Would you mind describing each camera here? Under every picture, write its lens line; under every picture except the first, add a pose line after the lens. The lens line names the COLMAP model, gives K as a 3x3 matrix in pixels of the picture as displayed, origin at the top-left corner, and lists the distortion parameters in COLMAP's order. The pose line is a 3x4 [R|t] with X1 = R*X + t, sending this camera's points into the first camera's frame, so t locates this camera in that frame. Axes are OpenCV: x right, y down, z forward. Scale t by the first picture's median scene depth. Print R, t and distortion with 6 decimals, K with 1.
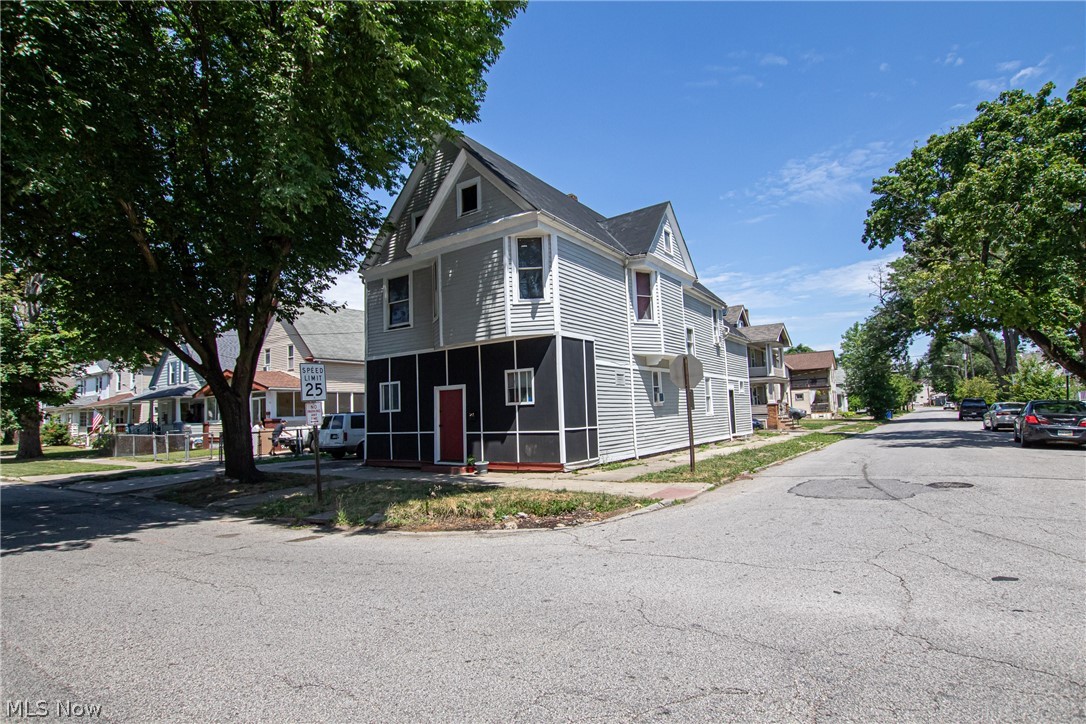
lens RADIAL K [[555.9, 0, 543.0], [0, 555.9, 362.0], [0, 0, 1]] dist [-0.021527, -0.000164]
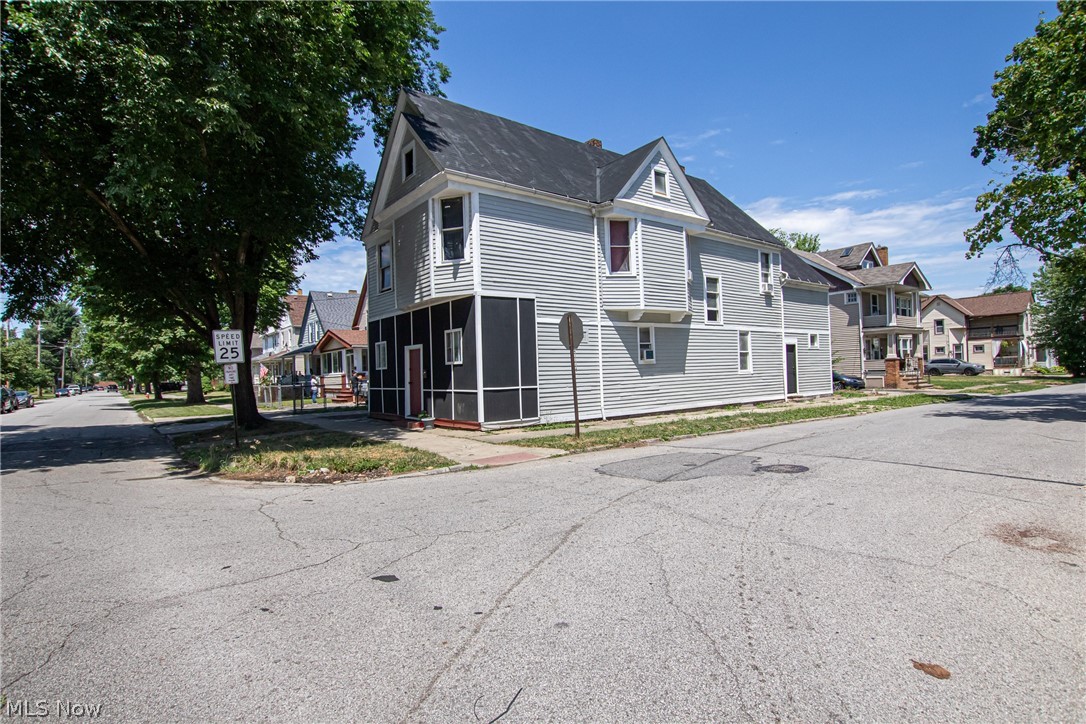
lens RADIAL K [[555.9, 0, 543.0], [0, 555.9, 362.0], [0, 0, 1]] dist [-0.021527, -0.000164]
pose [[0.951049, 0.001338, -0.309038, 0.410243], [0.025461, 0.996252, 0.082669, -0.007373], [0.307991, -0.086491, 0.947450, 0.074753]]
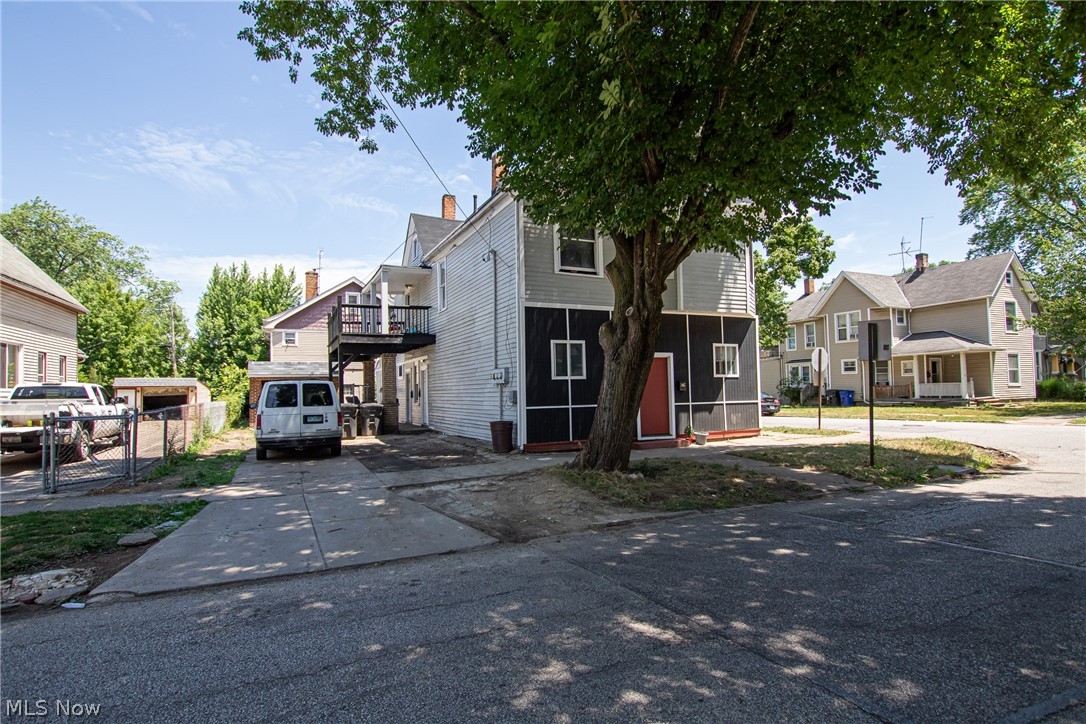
lens RADIAL K [[555.9, 0, 543.0], [0, 555.9, 362.0], [0, 0, 1]] dist [-0.021527, -0.000164]
pose [[0.505192, 0.072402, 0.859965, -1.085017], [-0.081443, 0.996027, -0.036013, 0.109642], [-0.859156, -0.051844, 0.509081, 0.721760]]
